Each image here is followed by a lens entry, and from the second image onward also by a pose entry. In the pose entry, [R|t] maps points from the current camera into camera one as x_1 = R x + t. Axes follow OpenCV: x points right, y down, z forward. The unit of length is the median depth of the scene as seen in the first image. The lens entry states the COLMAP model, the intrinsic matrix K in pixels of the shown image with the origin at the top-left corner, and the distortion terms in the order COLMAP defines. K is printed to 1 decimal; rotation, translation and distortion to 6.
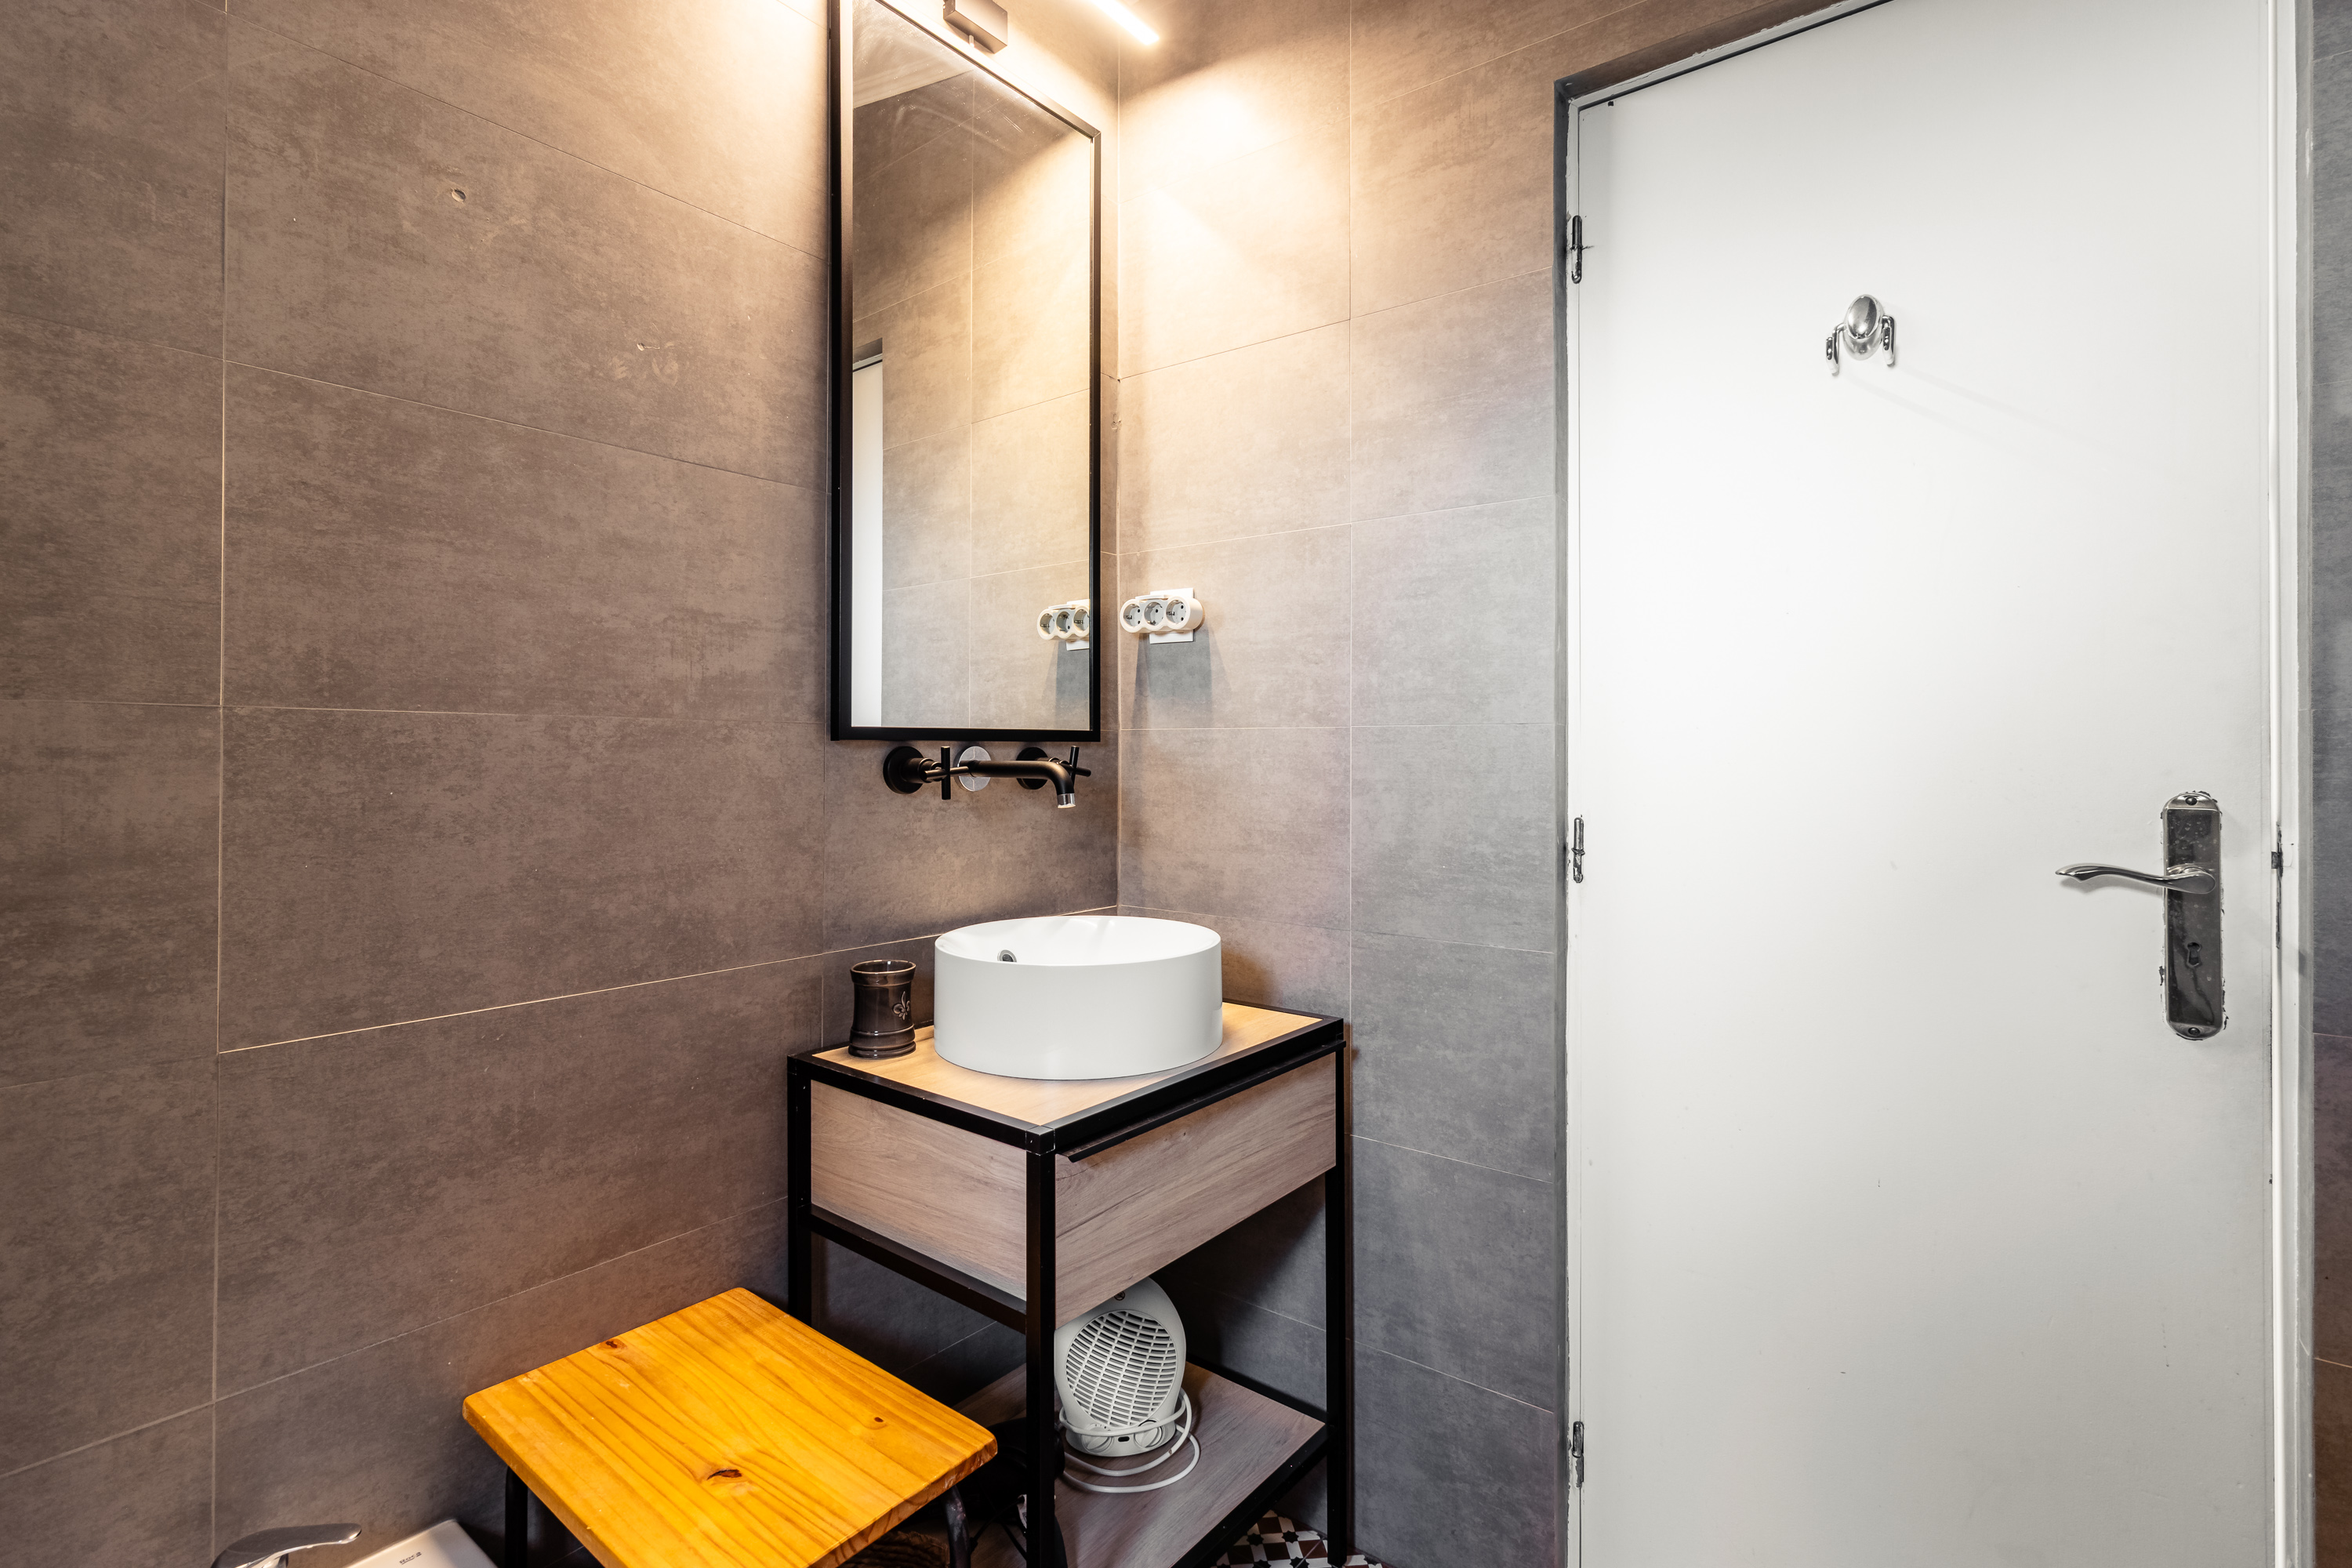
lens RADIAL K [[1101.2, 0, 1162.9], [0, 1101.2, 744.2], [0, 0, 1]] dist [0.002639, -0.000029]
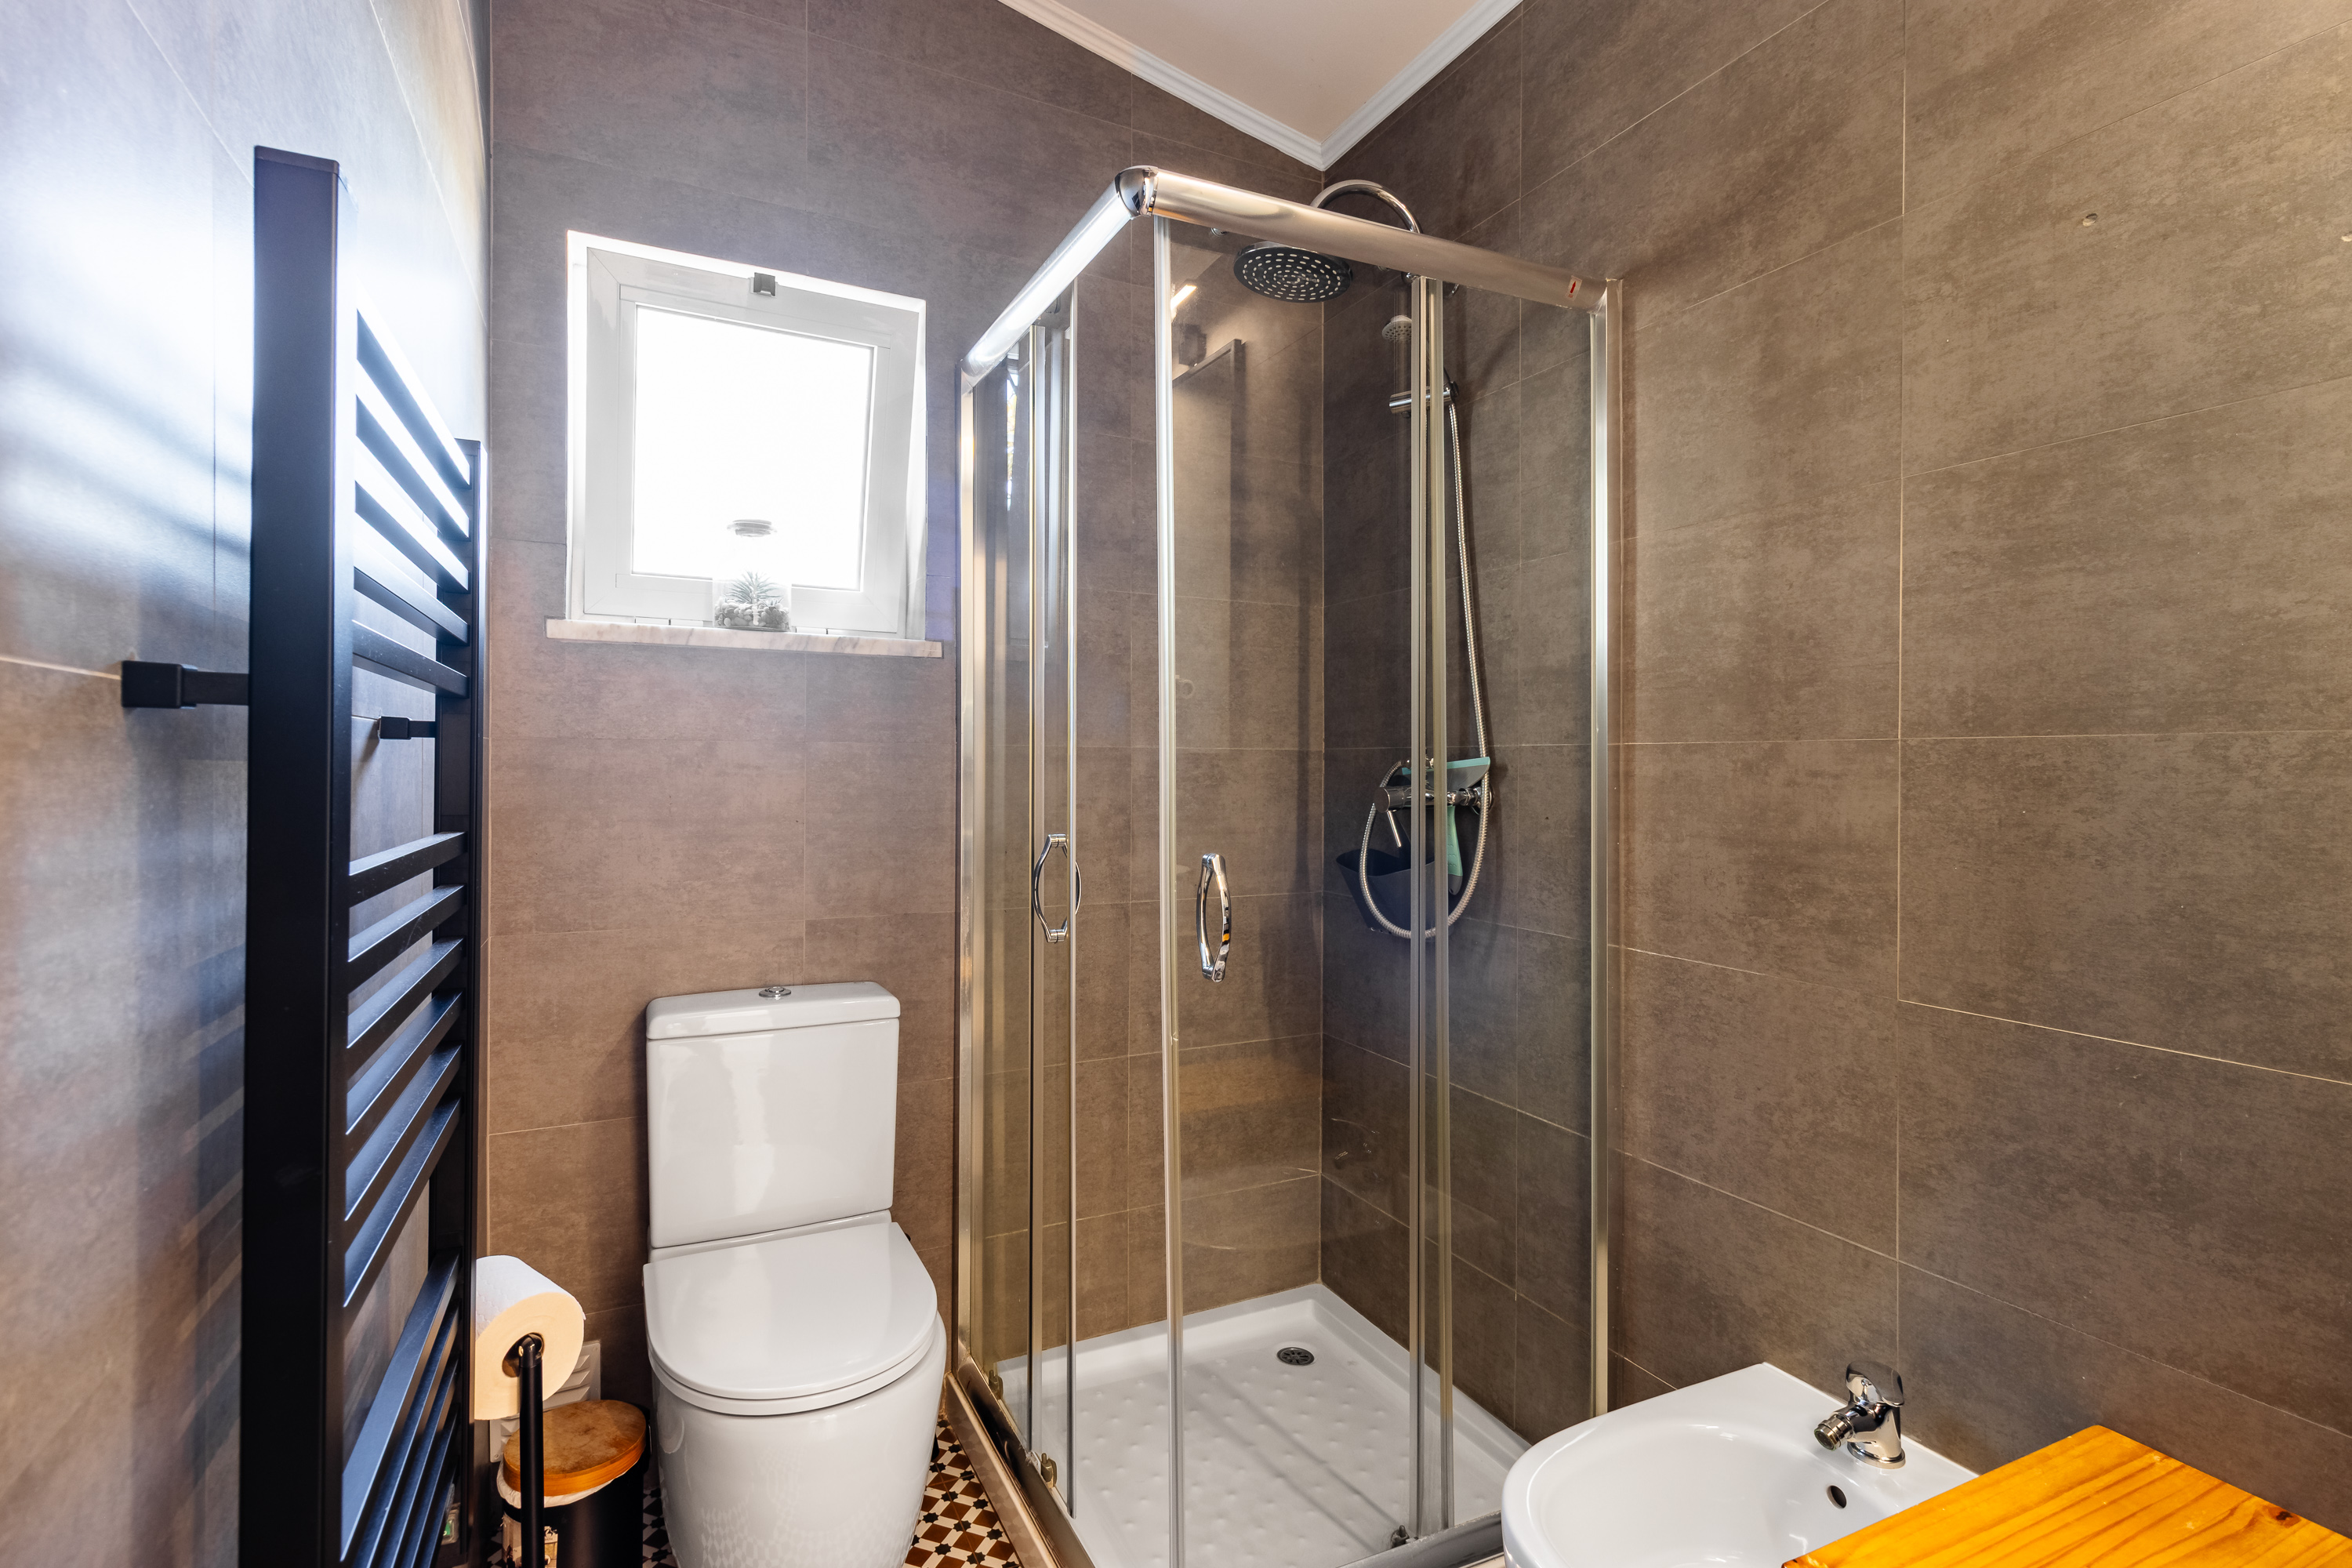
lens RADIAL K [[1101.2, 0, 1172.2], [0, 1101.2, 774.2], [0, 0, 1]] dist [0.002639, -0.000029]
pose [[-0.432903, -0.000925, -0.901440, 0.635123], [0.000326, 0.999999, -0.001182, 0.007874], [0.901440, -0.000806, -0.432902, 0.690216]]
